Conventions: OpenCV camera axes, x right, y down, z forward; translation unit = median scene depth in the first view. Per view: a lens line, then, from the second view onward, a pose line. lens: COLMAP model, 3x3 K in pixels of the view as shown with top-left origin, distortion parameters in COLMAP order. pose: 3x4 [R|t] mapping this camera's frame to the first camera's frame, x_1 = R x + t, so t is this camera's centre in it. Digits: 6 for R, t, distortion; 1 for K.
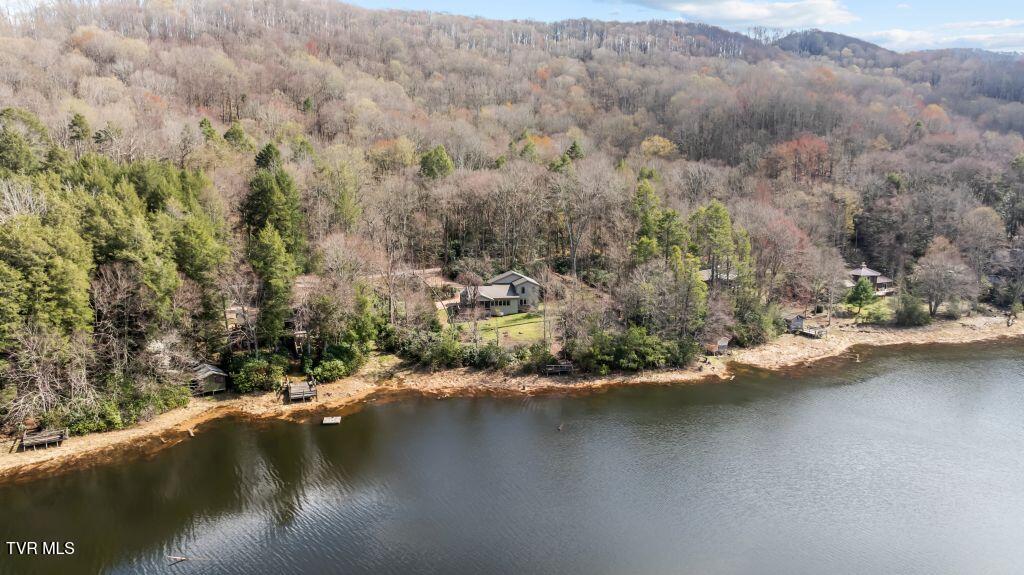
lens RADIAL K [[742.9, 0, 510.7], [0, 742.9, 286.4], [0, 0, 1]] dist [0.013638, 0.002701]
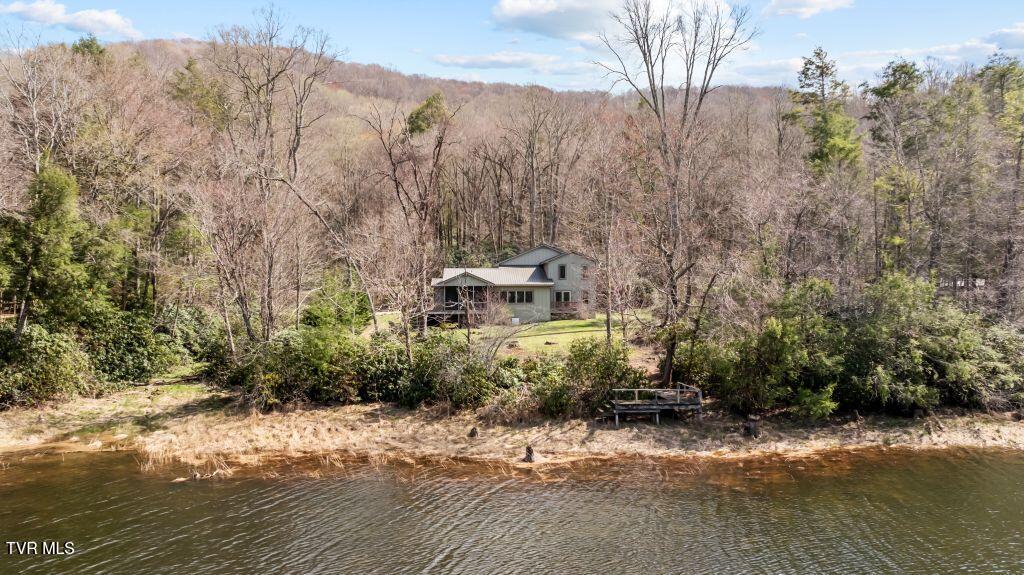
lens RADIAL K [[742.9, 0, 513.6], [0, 742.9, 289.9], [0, 0, 1]] dist [0.013638, 0.002701]
pose [[0.996212, -0.012251, -0.086091, 0.032671], [-0.001431, 0.987582, -0.157099, 0.111695], [0.086946, 0.156628, 0.983823, 0.680497]]
